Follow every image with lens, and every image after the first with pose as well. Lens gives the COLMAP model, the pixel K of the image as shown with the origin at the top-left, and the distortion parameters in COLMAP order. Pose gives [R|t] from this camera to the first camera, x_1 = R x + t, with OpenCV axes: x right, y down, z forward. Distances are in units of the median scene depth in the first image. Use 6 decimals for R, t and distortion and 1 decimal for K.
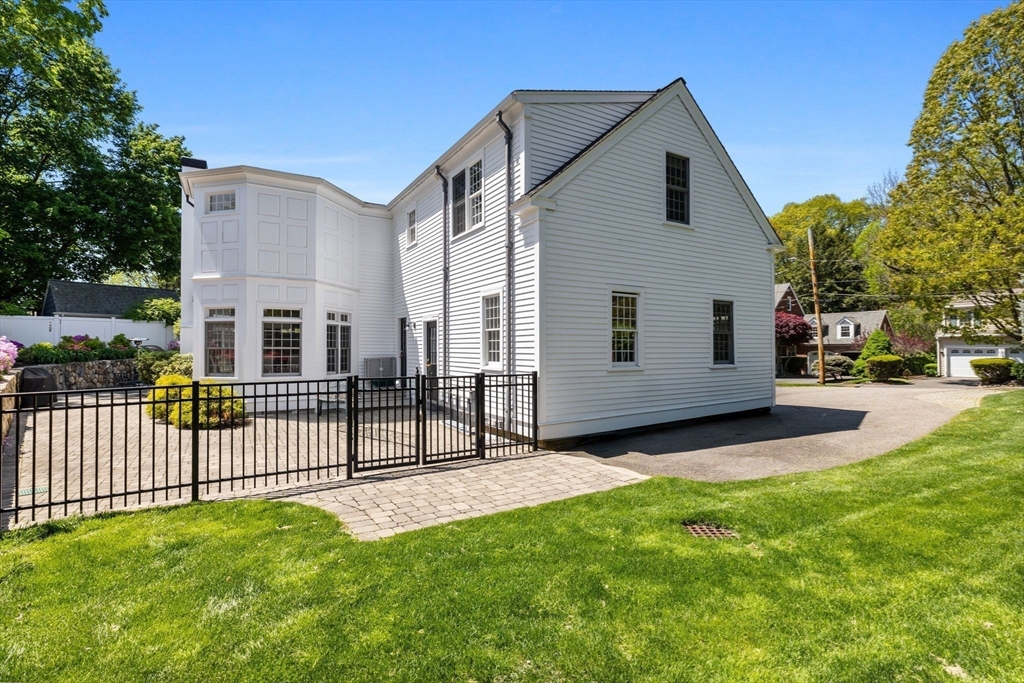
lens RADIAL K [[466.4, 0, 512.0], [0, 466.4, 341.5], [0, 0, 1]] dist [0.001100, -0.000157]
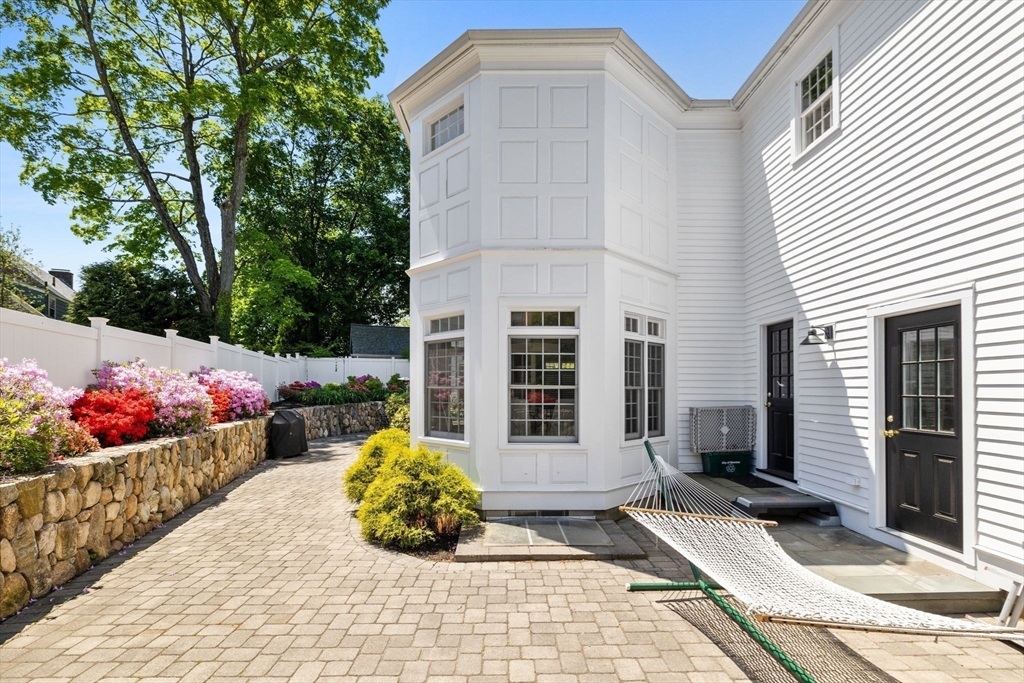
lens RADIAL K [[478.4, 0, 512.5], [0, 478.4, 386.3], [0, 0, 1]] dist [0.000070, -0.000064]
pose [[0.860478, -0.002225, -0.509483, -0.234541], [0.006378, 0.999959, 0.006406, 0.008929], [0.509448, -0.008762, 0.860457, 0.488945]]
